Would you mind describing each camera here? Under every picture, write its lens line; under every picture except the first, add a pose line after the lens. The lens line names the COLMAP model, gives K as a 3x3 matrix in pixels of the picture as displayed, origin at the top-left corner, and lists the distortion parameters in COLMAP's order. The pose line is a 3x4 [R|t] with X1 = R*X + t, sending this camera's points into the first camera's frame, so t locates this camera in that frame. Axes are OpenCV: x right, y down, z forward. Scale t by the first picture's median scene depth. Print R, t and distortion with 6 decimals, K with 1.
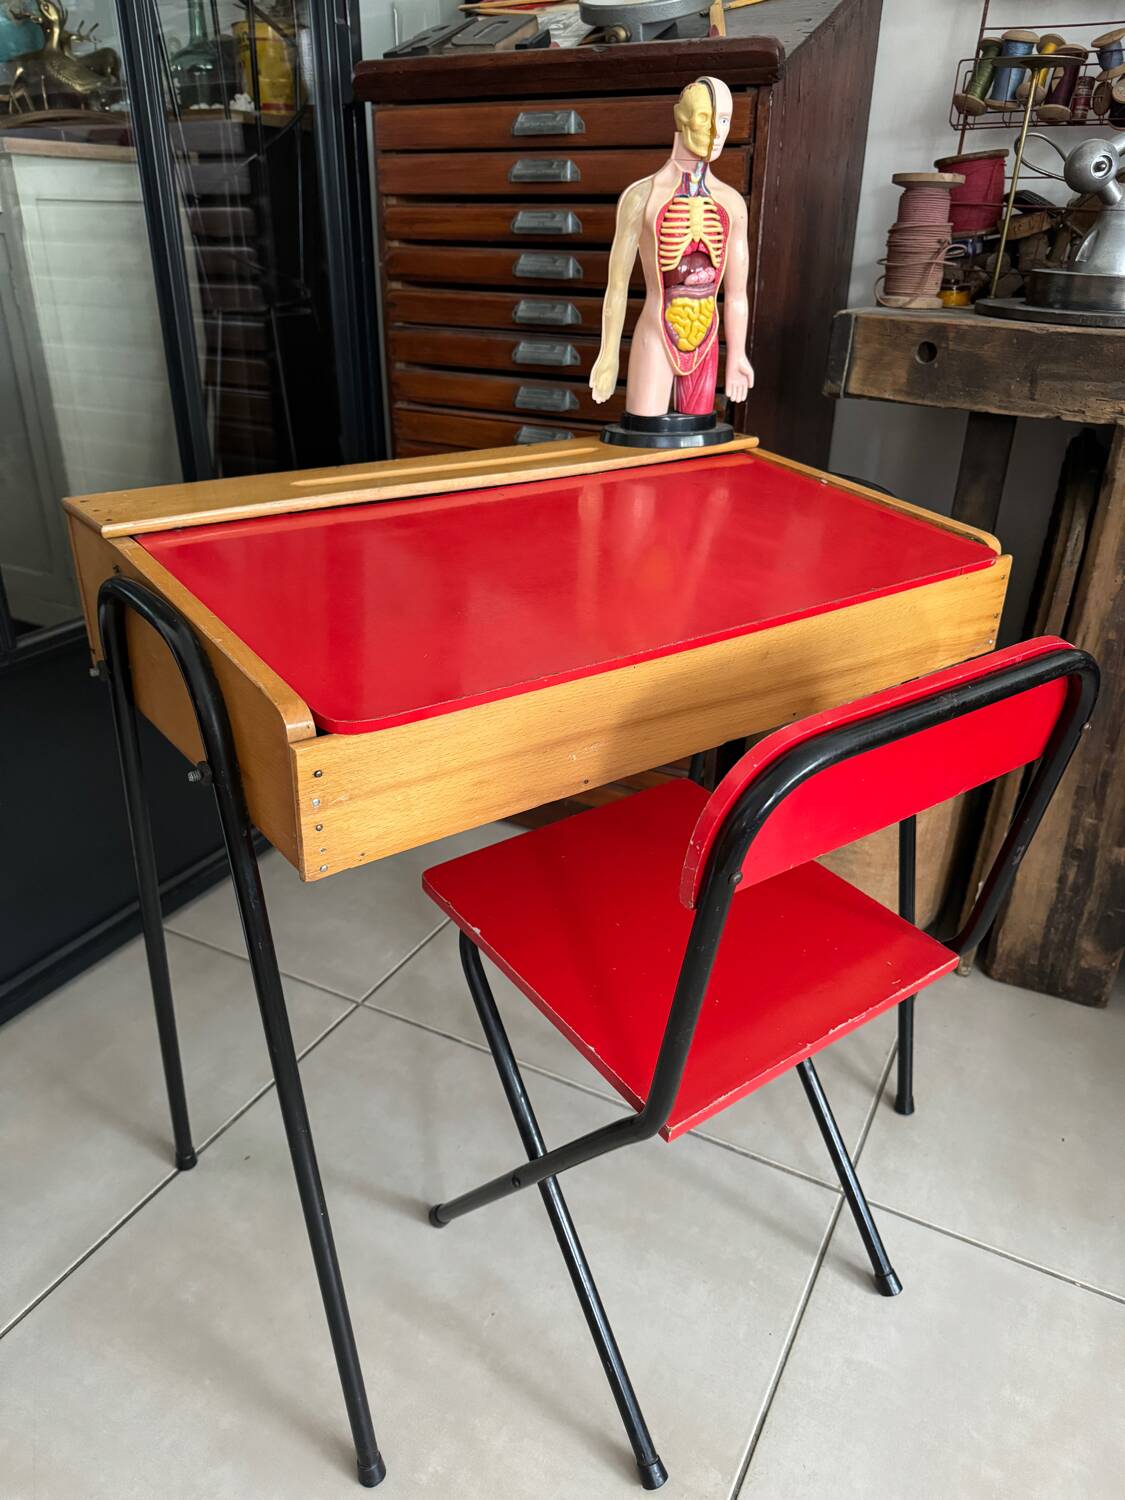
lens RADIAL K [[1073.9, 0, 561.3], [0, 1073.9, 755.6], [0, 0, 1]] dist [-0.005810, -0.004496]
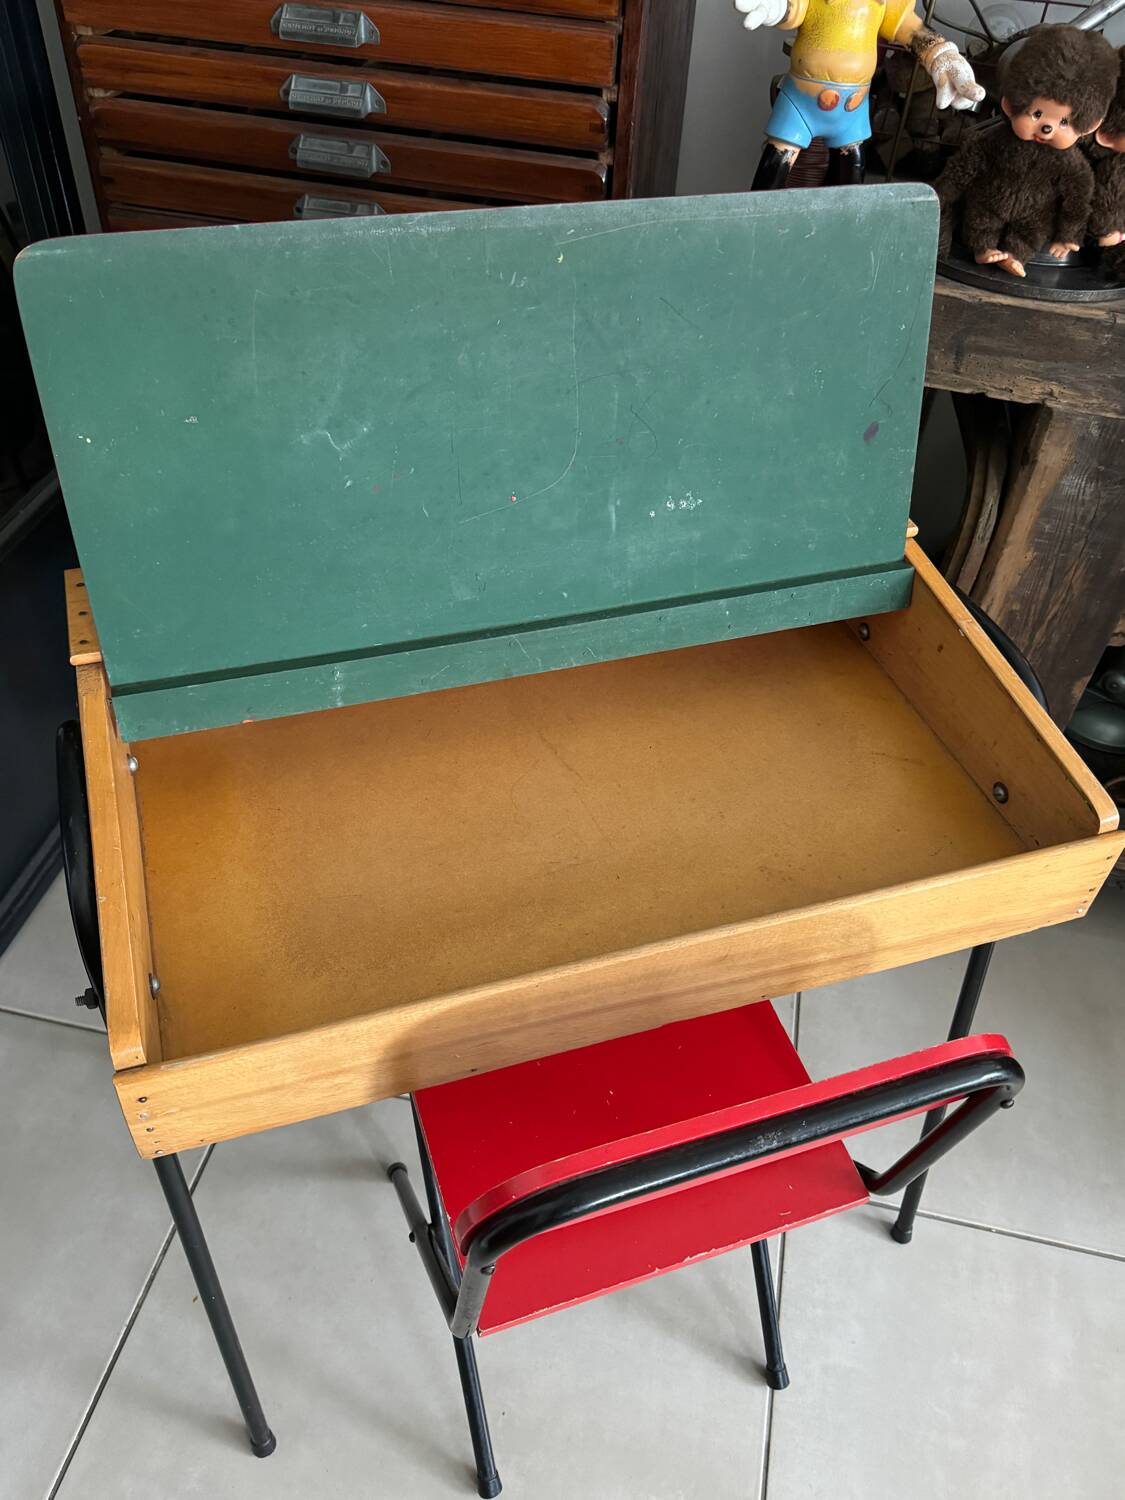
lens RADIAL K [[1172.6, 0, 562.5], [0, 1172.6, 750.0], [0, 0, 1]] dist [-0.001851, -0.008586]
pose [[0.960448, -0.162098, 0.226413, -0.133876], [0.082843, 0.942617, 0.323435, -0.369133], [-0.265849, -0.291886, 0.918764, 0.111982]]
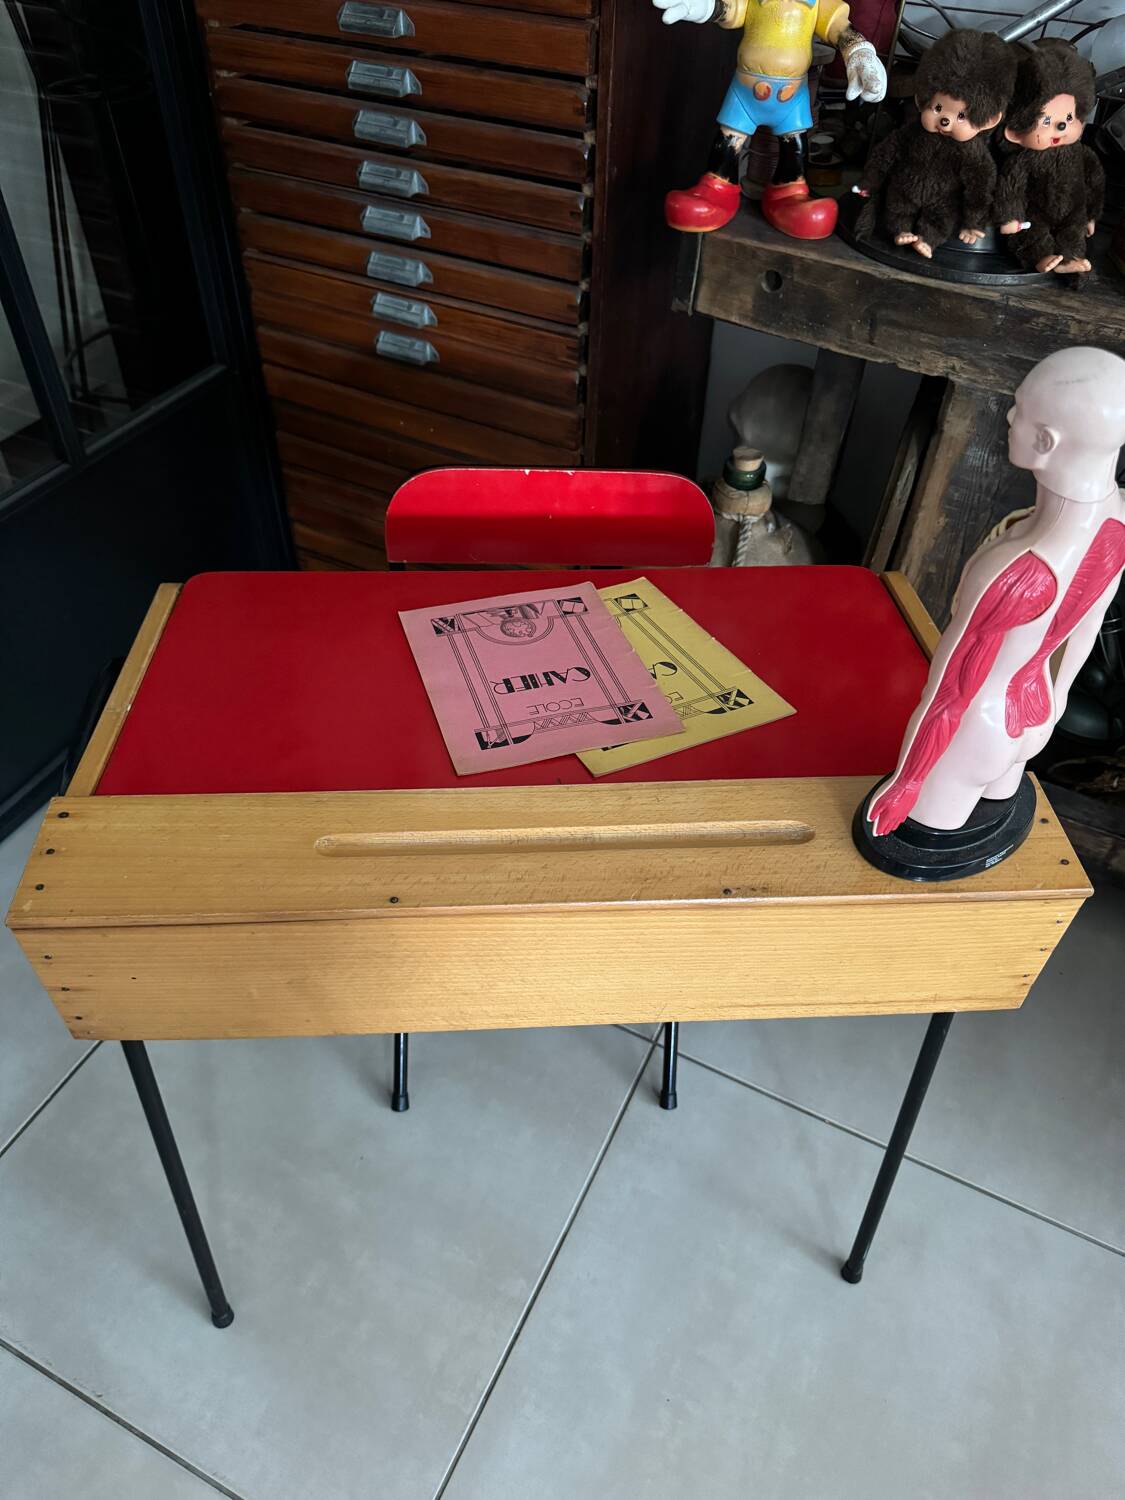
lens RADIAL K [[1077.8, 0, 562.5], [0, 1077.8, 750.0], [0, 0, 1]] dist [-0.005188, -0.003972]
pose [[0.999521, -0.011926, 0.028574, 0.119858], [0.002020, 0.945990, 0.324190, -0.292748], [-0.030897, -0.323976, 0.945560, -0.048270]]
